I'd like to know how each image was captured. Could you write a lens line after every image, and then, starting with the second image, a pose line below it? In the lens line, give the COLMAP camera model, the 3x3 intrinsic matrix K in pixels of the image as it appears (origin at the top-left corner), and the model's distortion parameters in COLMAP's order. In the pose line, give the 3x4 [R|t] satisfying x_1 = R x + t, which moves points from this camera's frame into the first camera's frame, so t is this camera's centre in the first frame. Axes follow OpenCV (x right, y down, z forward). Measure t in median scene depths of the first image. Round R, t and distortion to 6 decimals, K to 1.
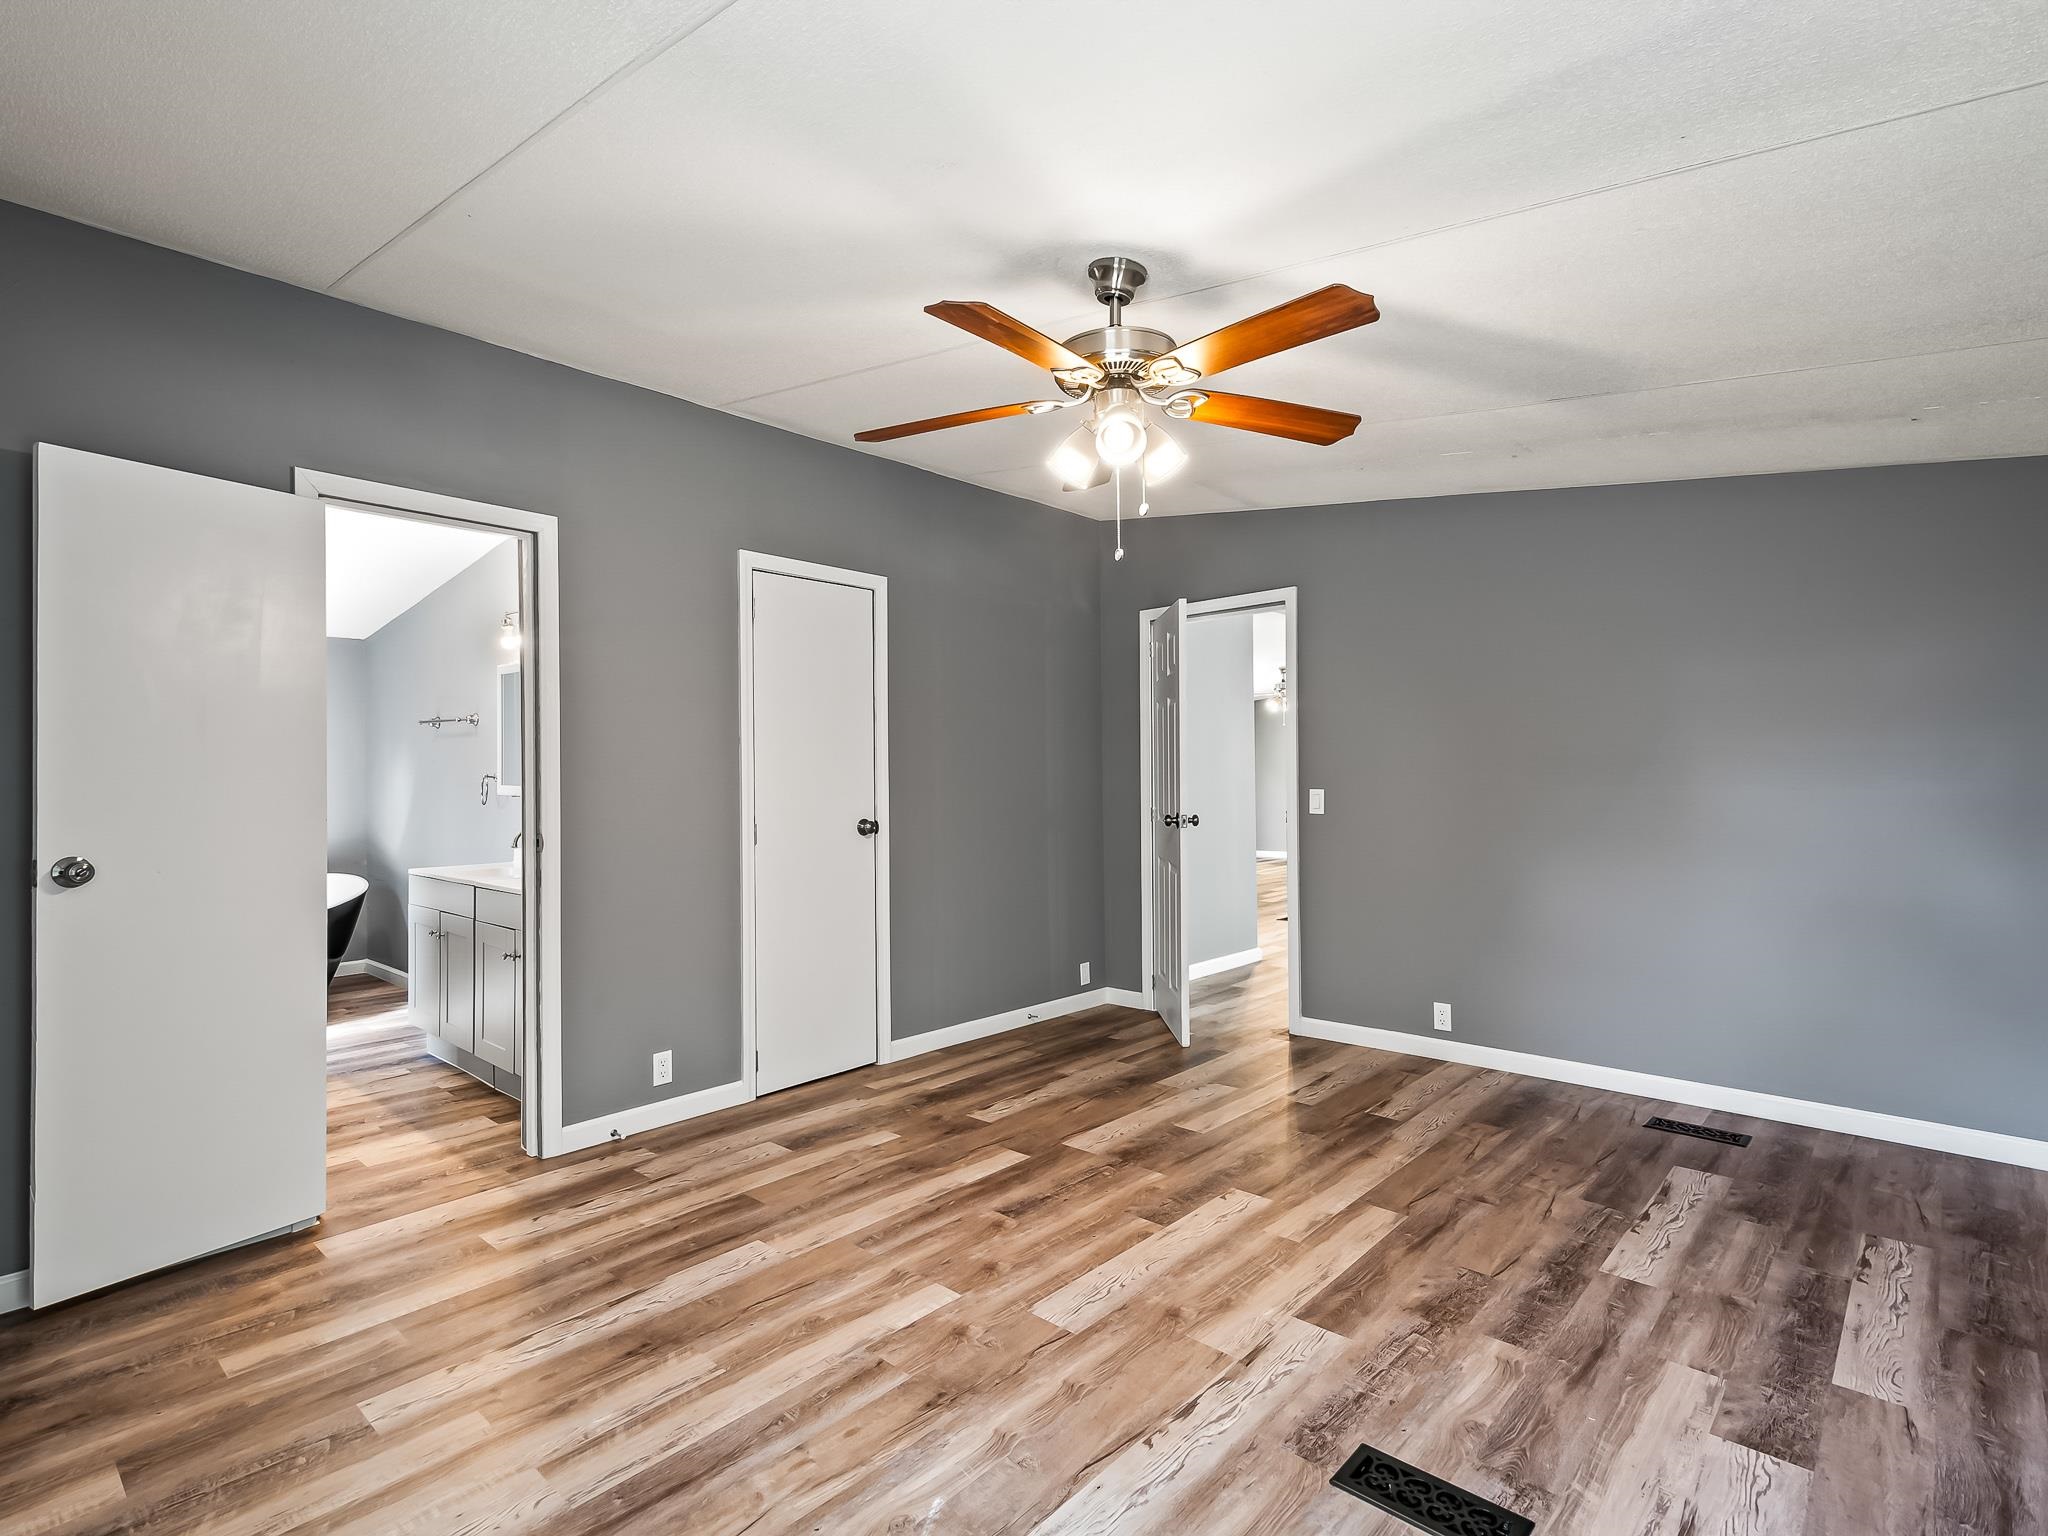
lens RADIAL K [[994.7, 0, 1041.6], [0, 994.7, 765.7], [0, 0, 1]] dist [0.022342, -0.011060]
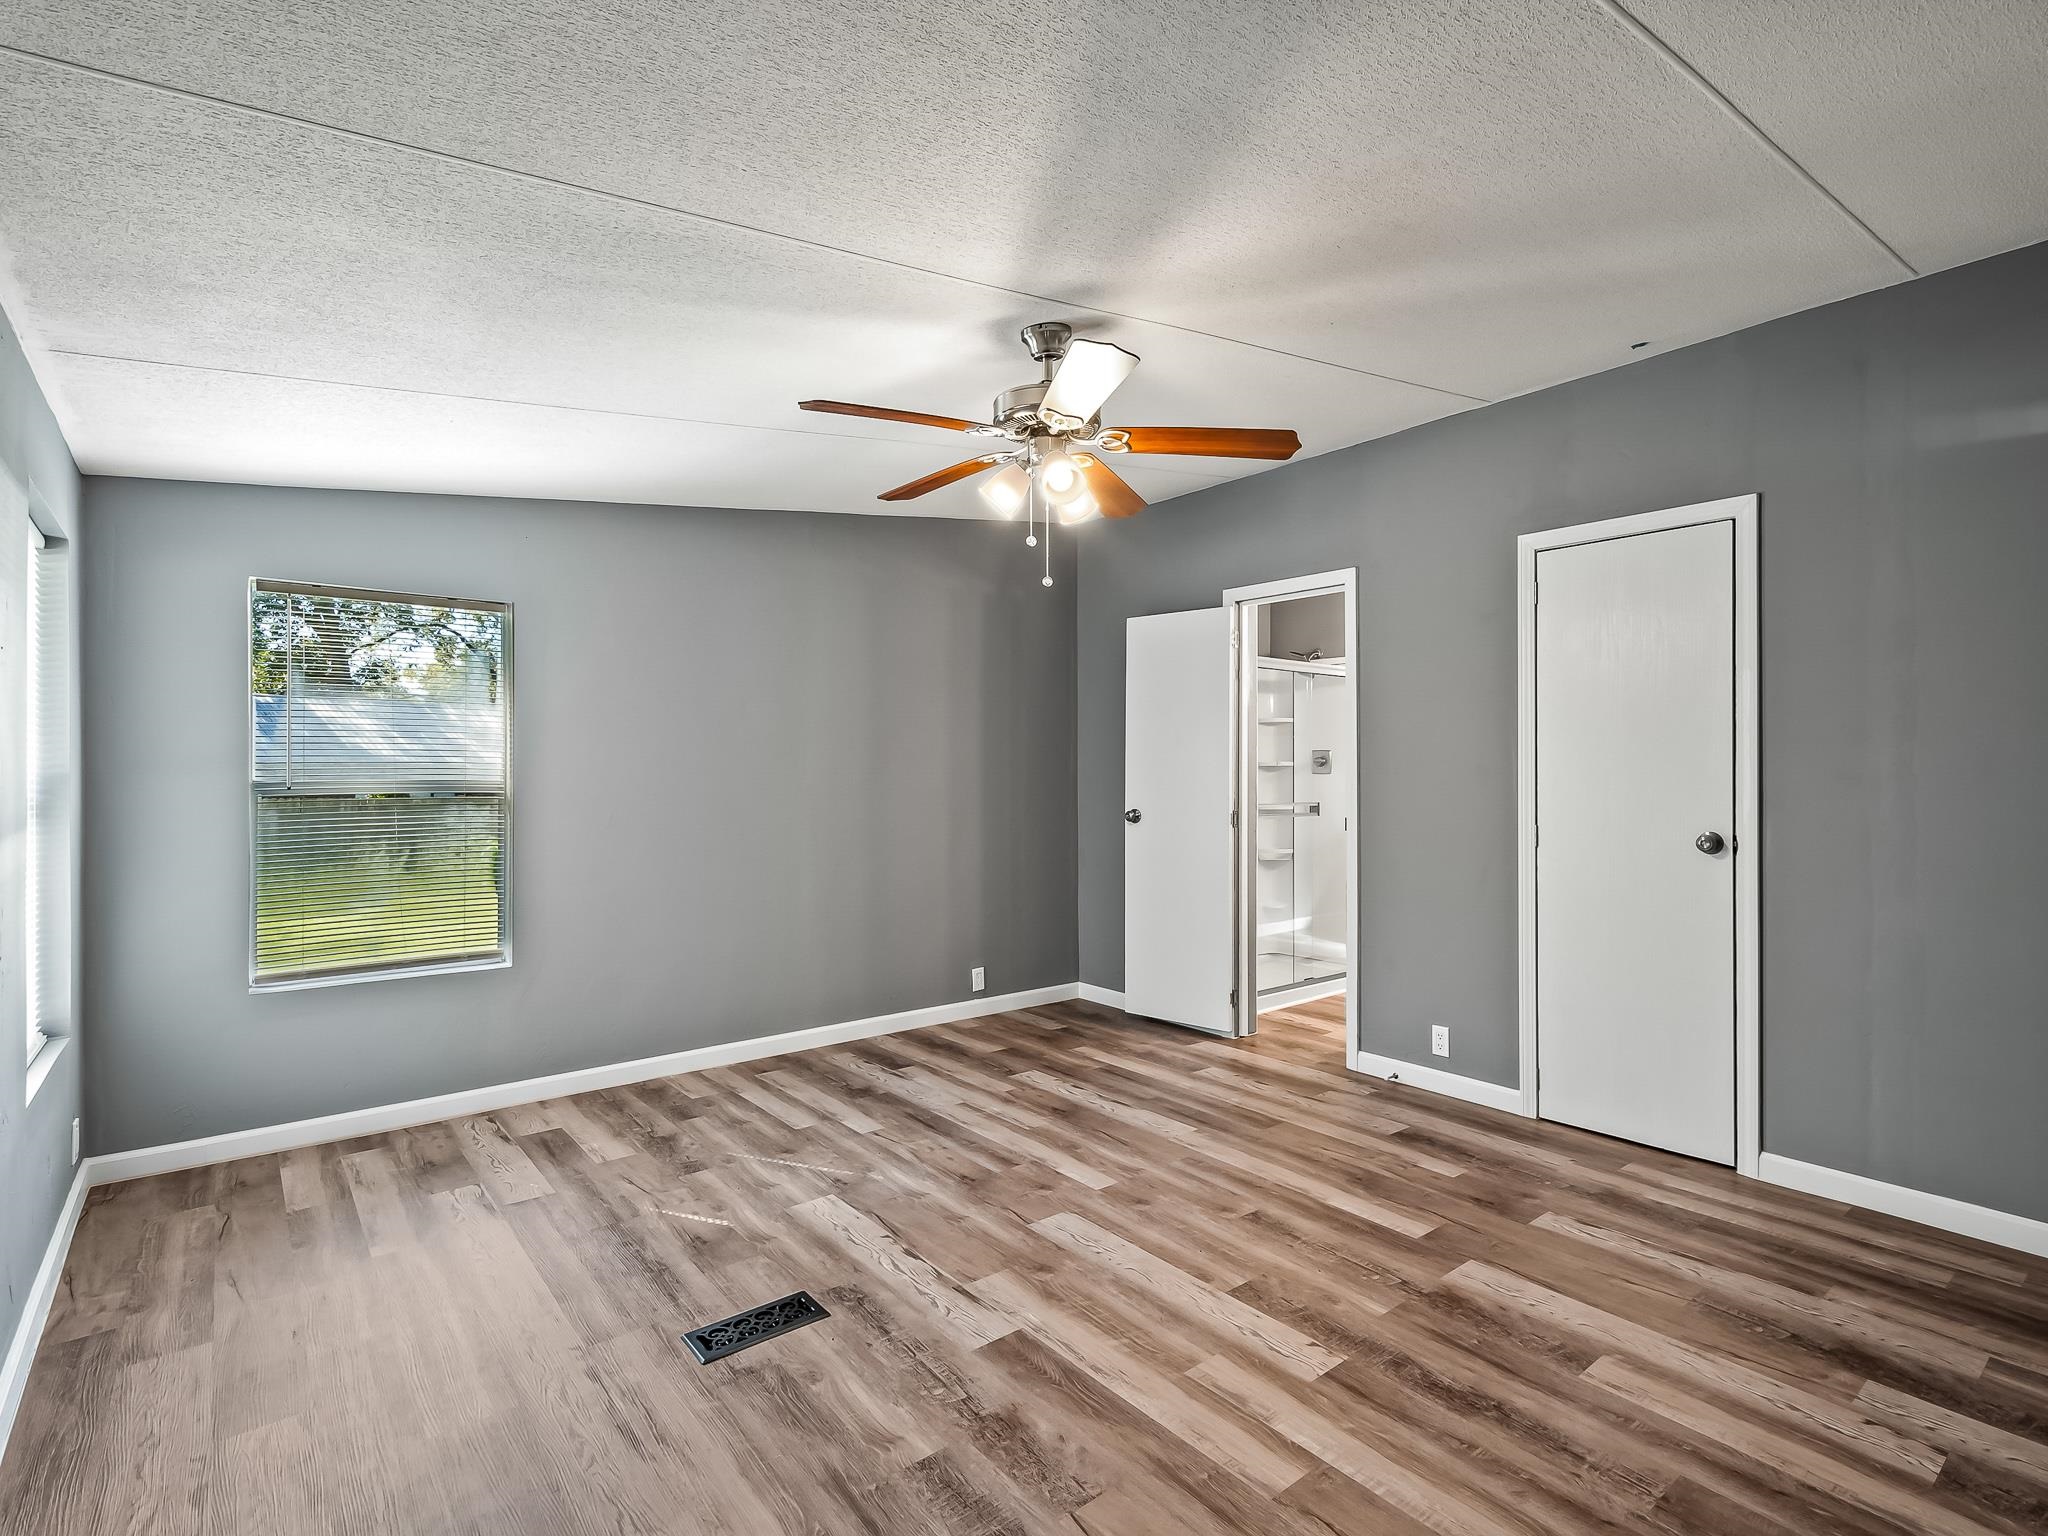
lens RADIAL K [[976.4, 0, 1024.0], [0, 976.4, 768.0], [0, 0, 1]] dist [0.011643, -0.000616]
pose [[-0.149880, 0.002377, -0.988701, 1.036921], [0.008852, 0.999960, 0.001062, 0.000638], [0.988665, -0.008593, -0.149895, 0.997327]]
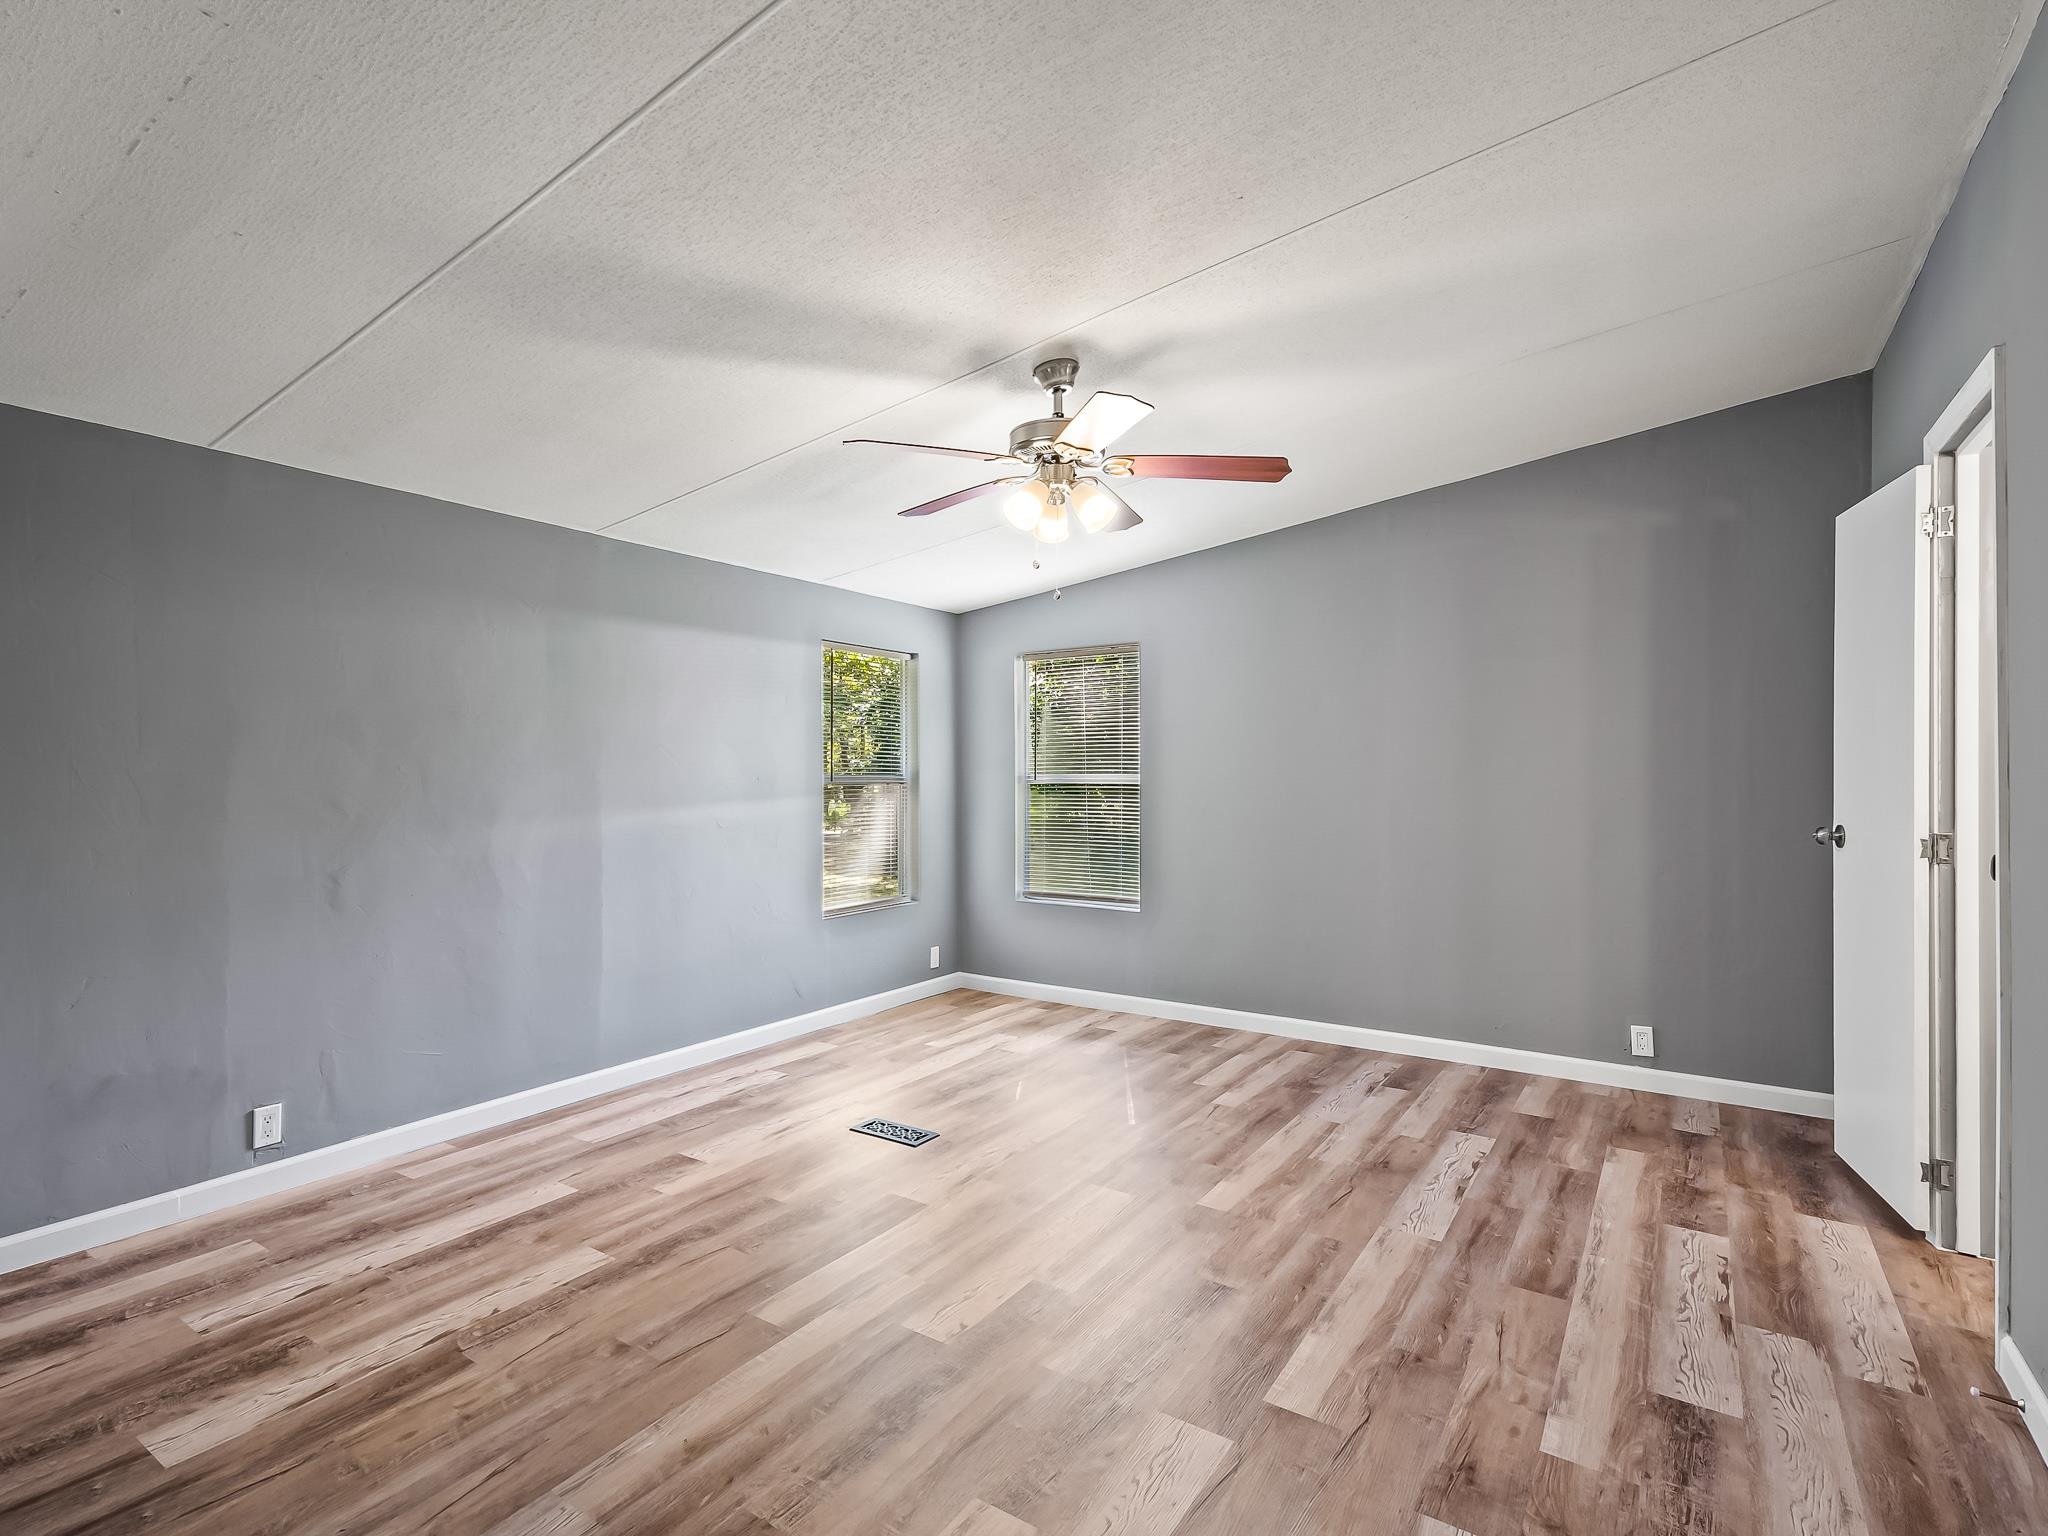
lens RADIAL K [[994.7, 0, 1041.6], [0, 994.7, 765.7], [0, 0, 1]] dist [0.022342, -0.011060]
pose [[-0.985395, 0.009381, -0.170028, 0.275871], [0.011790, 0.999844, -0.013163, 0.013872], [0.169878, -0.014975, -0.985351, 1.965701]]
